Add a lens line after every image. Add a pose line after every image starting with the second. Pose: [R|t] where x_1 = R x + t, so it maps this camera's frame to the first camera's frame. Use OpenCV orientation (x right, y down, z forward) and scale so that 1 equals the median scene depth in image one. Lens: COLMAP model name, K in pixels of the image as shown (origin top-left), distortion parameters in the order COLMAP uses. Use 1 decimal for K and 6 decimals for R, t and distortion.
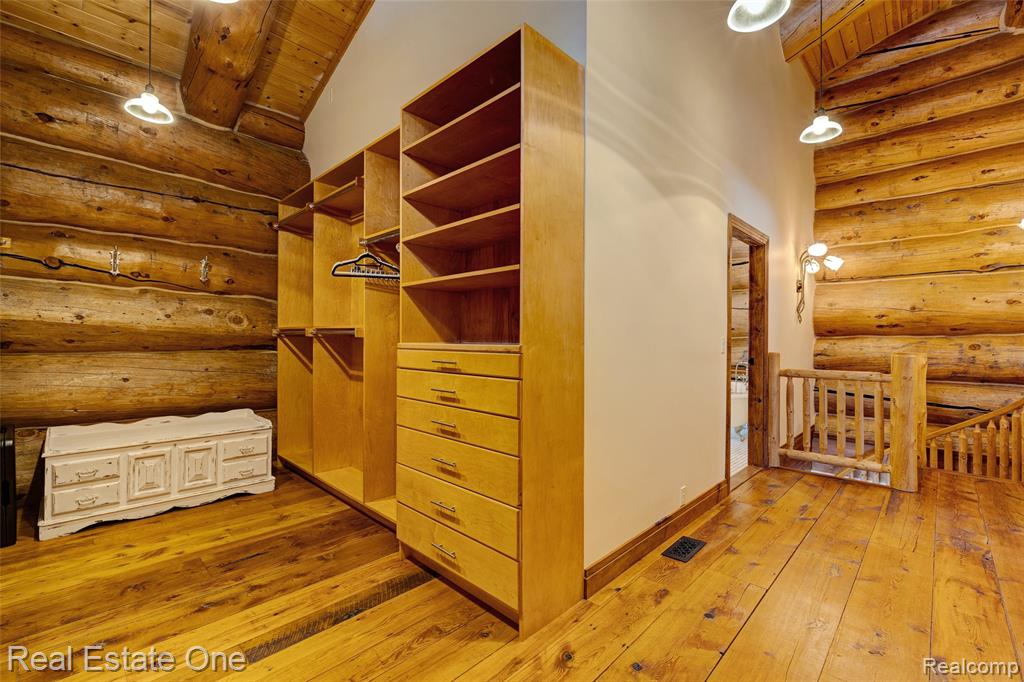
lens RADIAL K [[433.0, 0, 512.3], [0, 433.0, 340.1], [0, 0, 1]] dist [-0.003874, 0.001191]
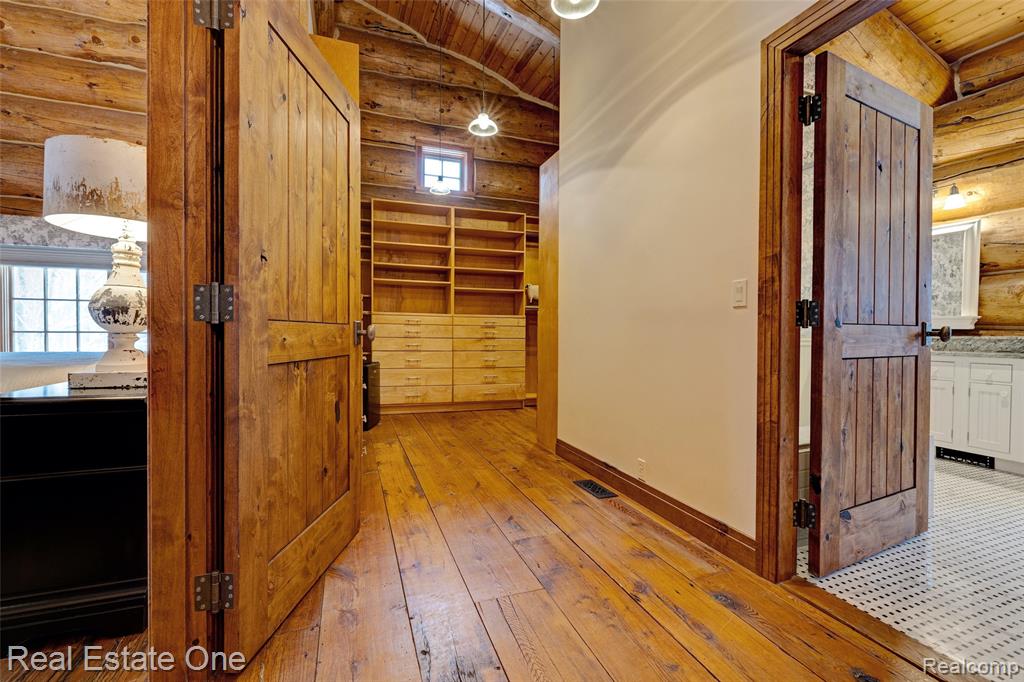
lens RADIAL K [[433.0, 0, 507.3], [0, 433.0, 335.6], [0, 0, 1]] dist [-0.003874, 0.001191]
pose [[-0.423661, 0.008564, -0.905780, 1.442984], [-0.003762, 0.999930, 0.011214, 0.079112], [0.905813, 0.008158, -0.423599, 1.226658]]
